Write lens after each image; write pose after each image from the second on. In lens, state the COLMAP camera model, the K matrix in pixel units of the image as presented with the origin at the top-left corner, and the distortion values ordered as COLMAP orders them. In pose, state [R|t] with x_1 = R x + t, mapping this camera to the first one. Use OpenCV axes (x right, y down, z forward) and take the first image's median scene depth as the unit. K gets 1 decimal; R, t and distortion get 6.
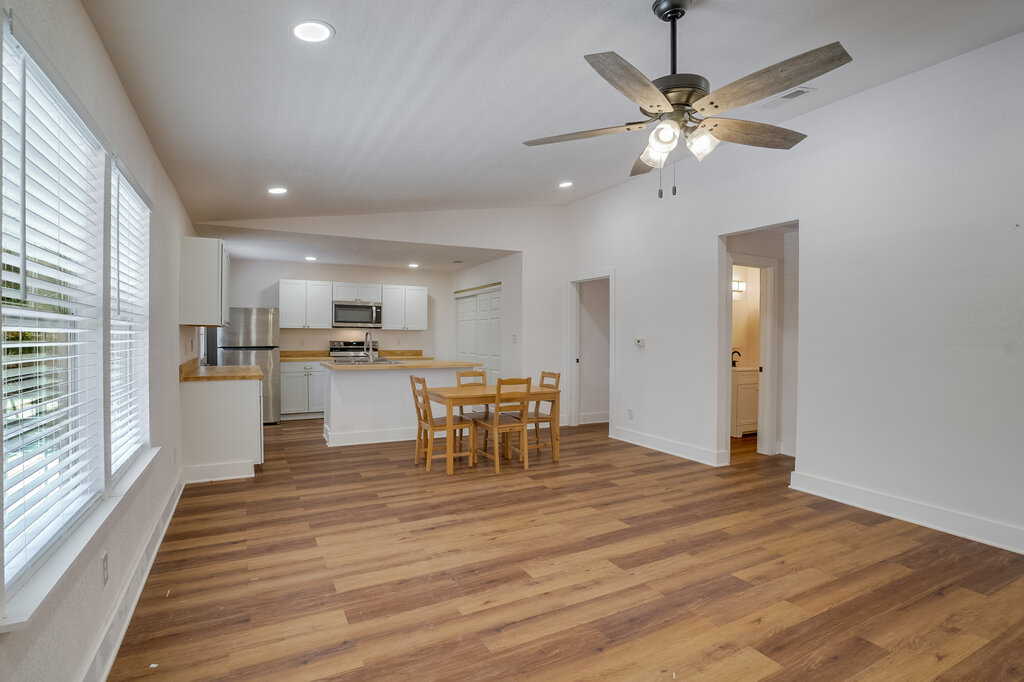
lens RADIAL K [[472.5, 0, 512.0], [0, 472.5, 341.0], [0, 0, 1]] dist [-0.066696, 0.030997]
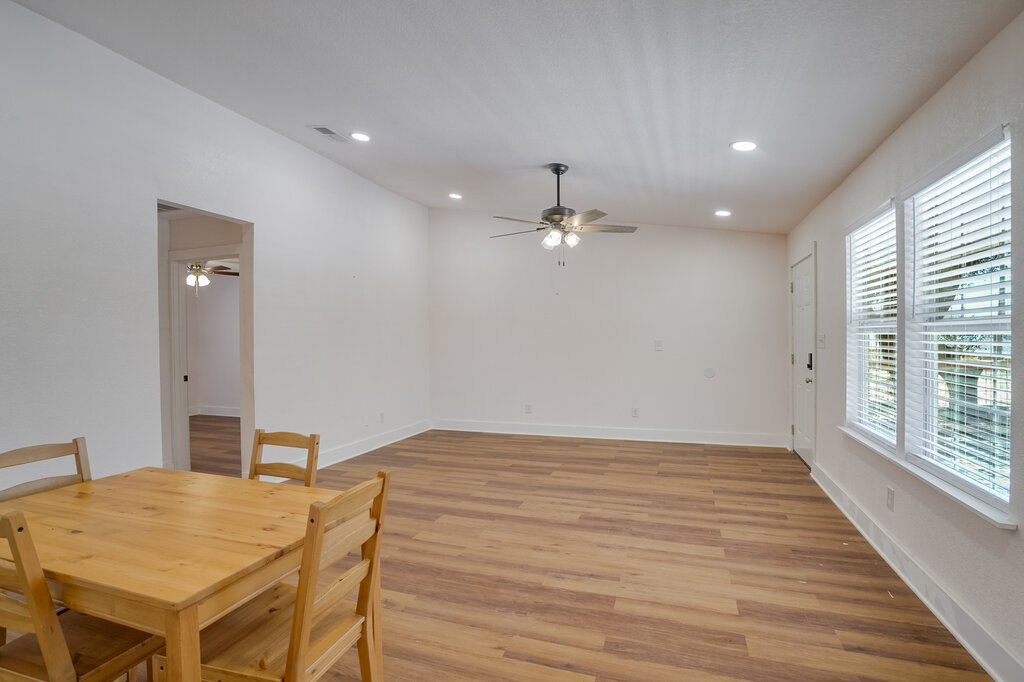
lens RADIAL K [[495.8, 0, 548.2], [0, 495.8, 332.3], [0, 0, 1]] dist [-0.072773, 0.035150]
pose [[-0.702983, 0.006600, 0.711176, -0.675358], [0.012083, 0.999923, 0.002664, -0.012661], [-0.711104, 0.010466, -0.703009, 1.553645]]
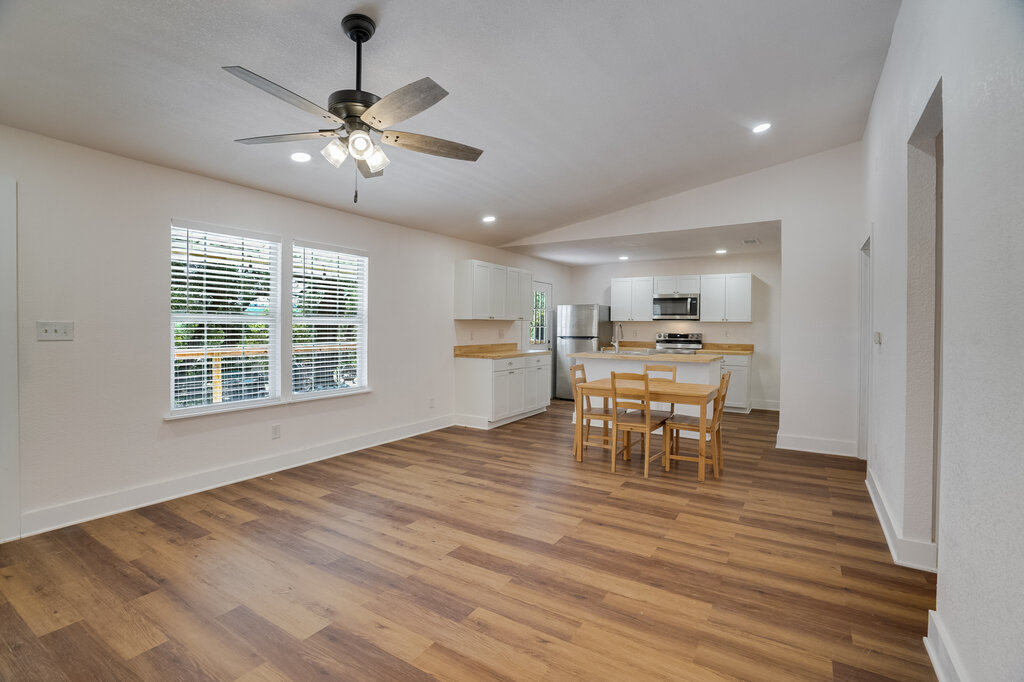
lens RADIAL K [[495.8, 0, 548.2], [0, 495.8, 332.3], [0, 0, 1]] dist [-0.072773, 0.035150]
pose [[0.526945, 0.008322, -0.849858, 0.993771], [-0.013607, 0.999907, 0.001354, 0.000857], [0.849790, 0.010850, 0.527009, 0.488297]]
